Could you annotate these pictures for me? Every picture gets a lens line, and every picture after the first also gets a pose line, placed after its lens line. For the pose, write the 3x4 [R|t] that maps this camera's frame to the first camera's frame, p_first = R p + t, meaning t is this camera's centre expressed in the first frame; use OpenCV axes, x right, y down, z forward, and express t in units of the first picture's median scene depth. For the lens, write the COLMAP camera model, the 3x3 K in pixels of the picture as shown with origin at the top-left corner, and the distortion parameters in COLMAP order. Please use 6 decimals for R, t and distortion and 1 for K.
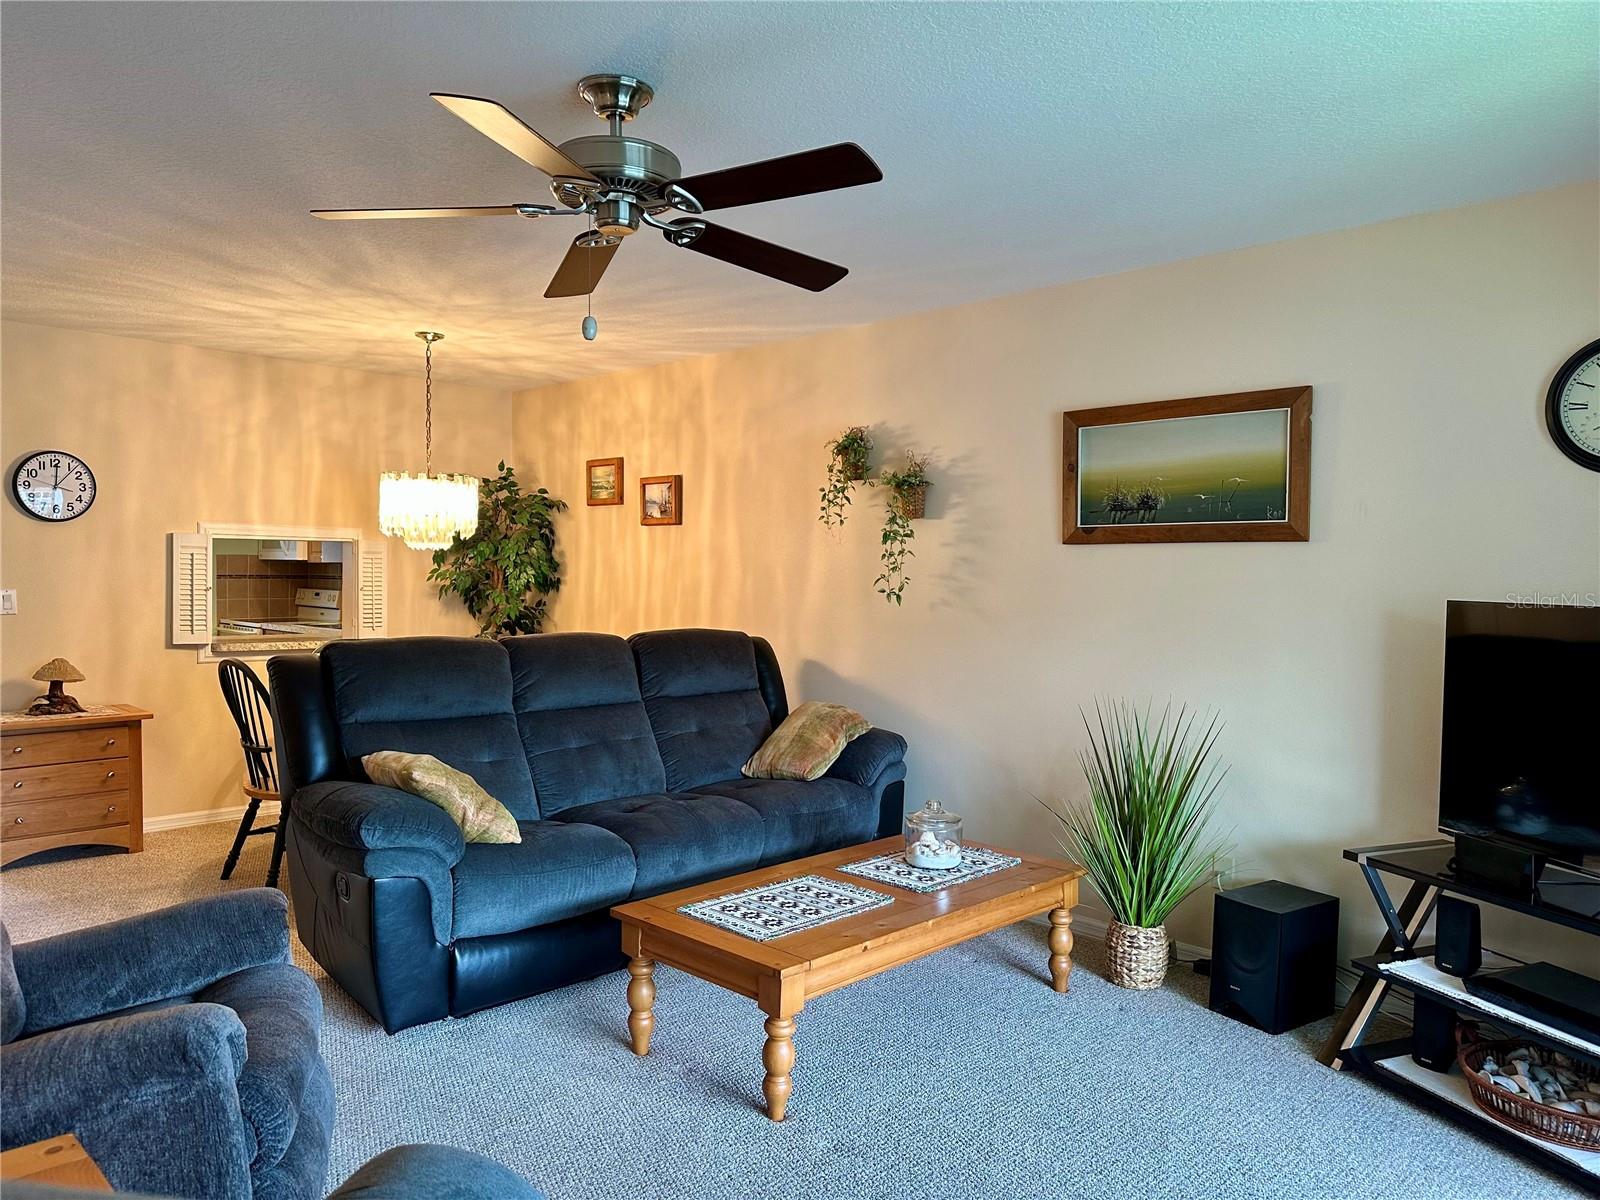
lens RADIAL K [[1125.8, 0, 798.4], [0, 1125.8, 595.2], [0, 0, 1]] dist [0.084634, -0.101565]
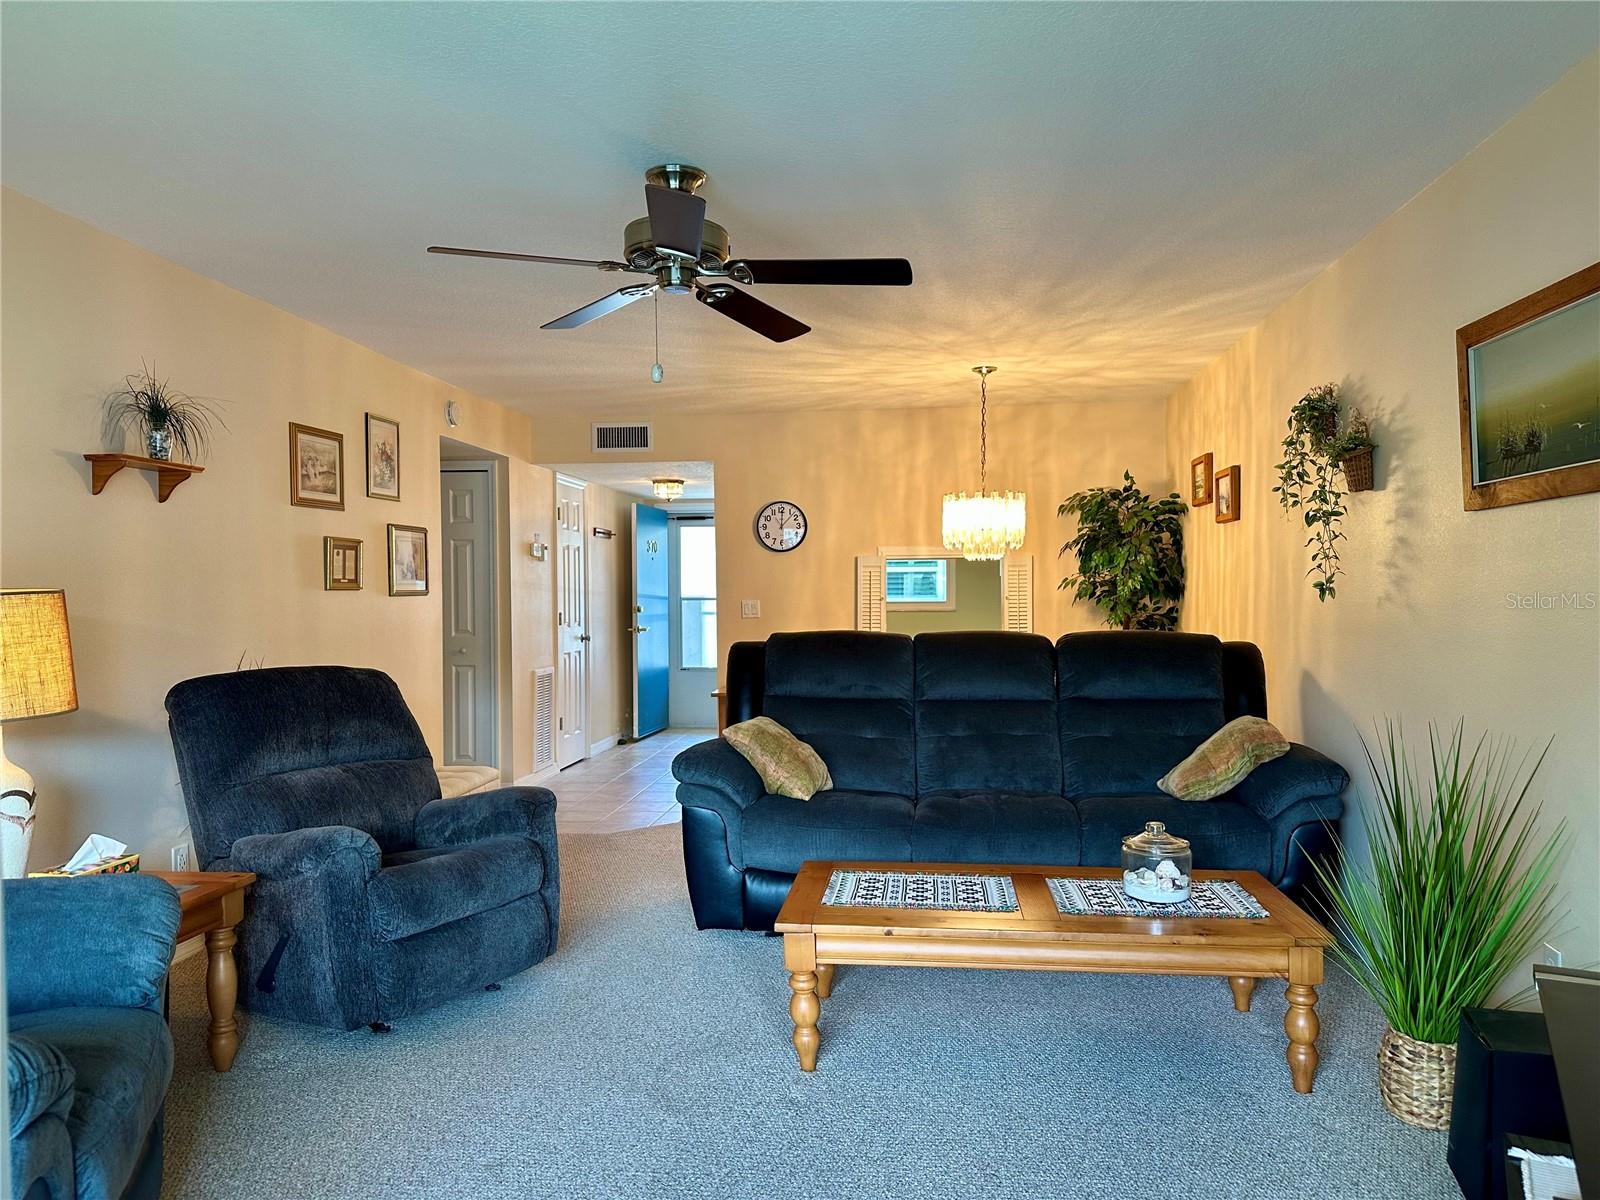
lens RADIAL K [[1125.8, 0, 809.1], [0, 1125.8, 604.8], [0, 0, 1]] dist [0.084634, -0.101565]
pose [[0.616460, -0.012888, -0.787281, 0.455144], [0.003287, 0.999899, -0.013795, 0.019410], [0.787379, 0.005916, 0.616440, 0.181881]]
